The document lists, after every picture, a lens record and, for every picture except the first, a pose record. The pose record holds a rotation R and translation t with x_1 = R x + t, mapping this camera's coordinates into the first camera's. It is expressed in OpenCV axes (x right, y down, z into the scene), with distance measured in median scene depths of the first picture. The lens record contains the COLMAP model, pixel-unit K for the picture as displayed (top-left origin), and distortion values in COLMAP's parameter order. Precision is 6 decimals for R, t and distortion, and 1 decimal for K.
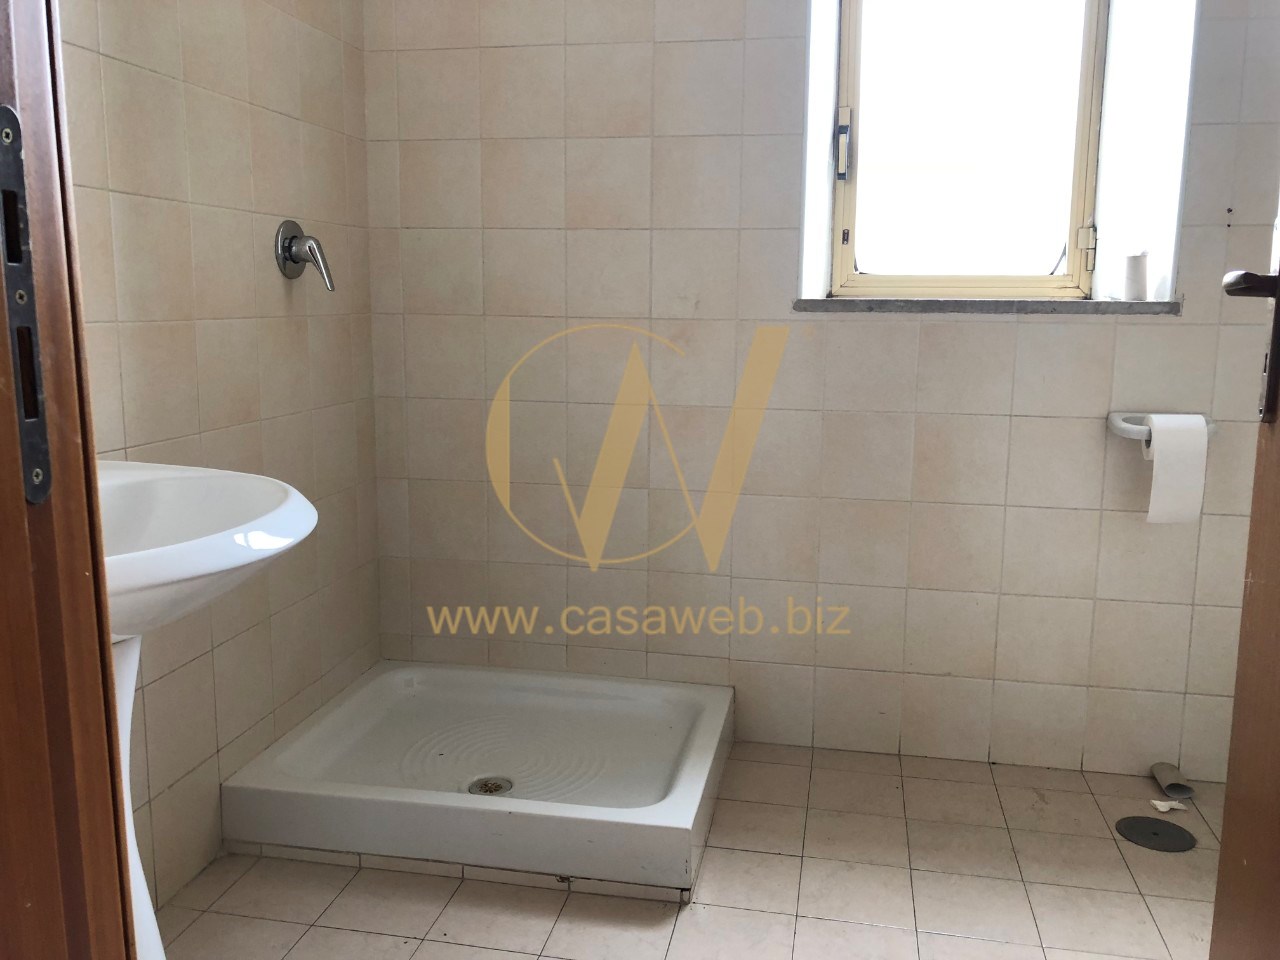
lens RADIAL K [[1040.4, 0, 642.3], [0, 1040.4, 484.0], [0, 0, 1]] dist [0.010093, -0.002819]
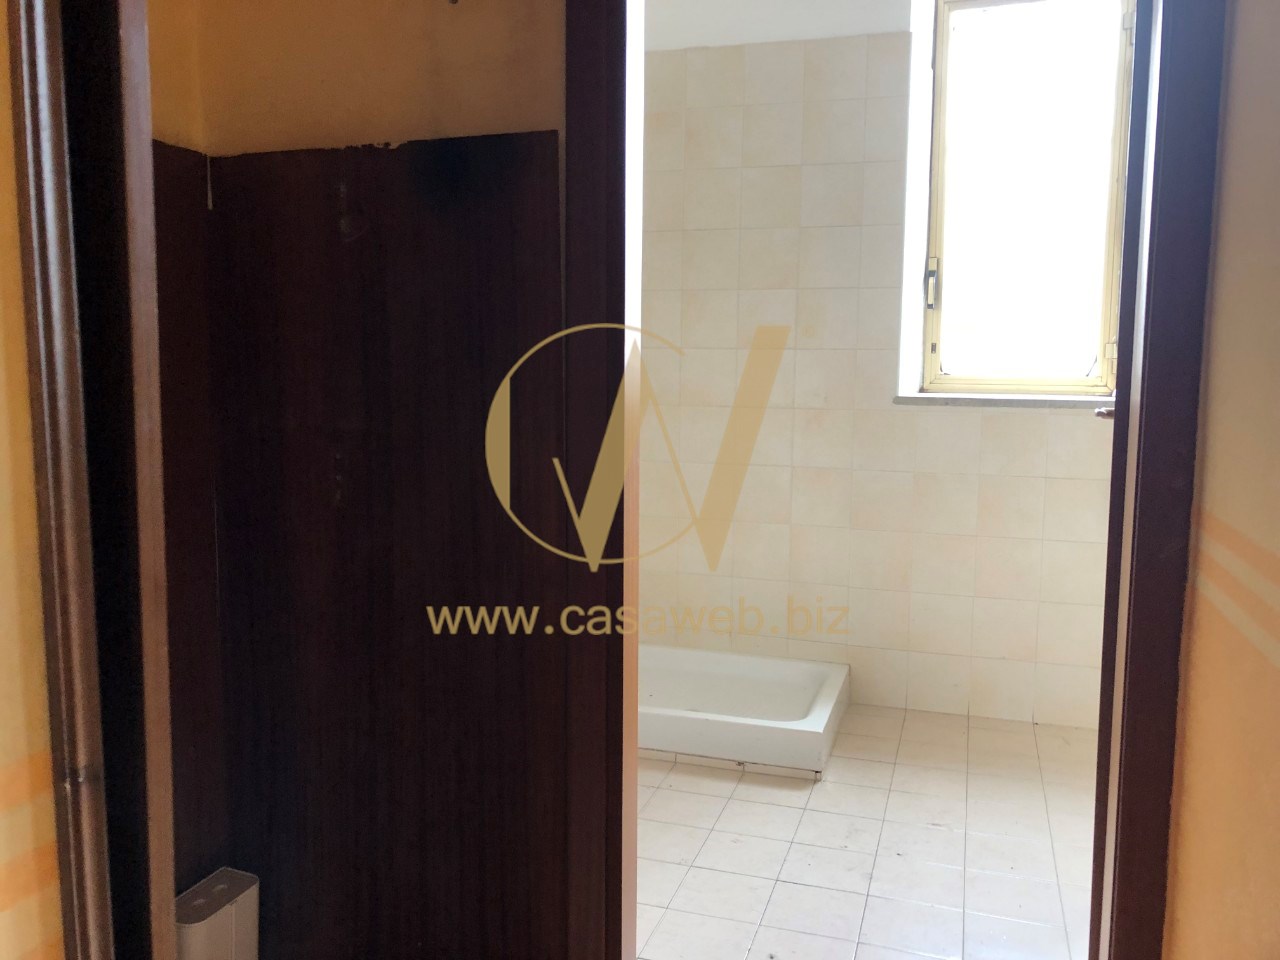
lens RADIAL K [[1040.4, 0, 630.6], [0, 1040.4, 472.9], [0, 0, 1]] dist [0.010093, -0.002819]
pose [[0.993021, 0.015034, -0.116979, -0.048958], [-0.022823, 0.997589, -0.065537, 0.034853], [0.115712, 0.067750, 0.990970, -0.489005]]
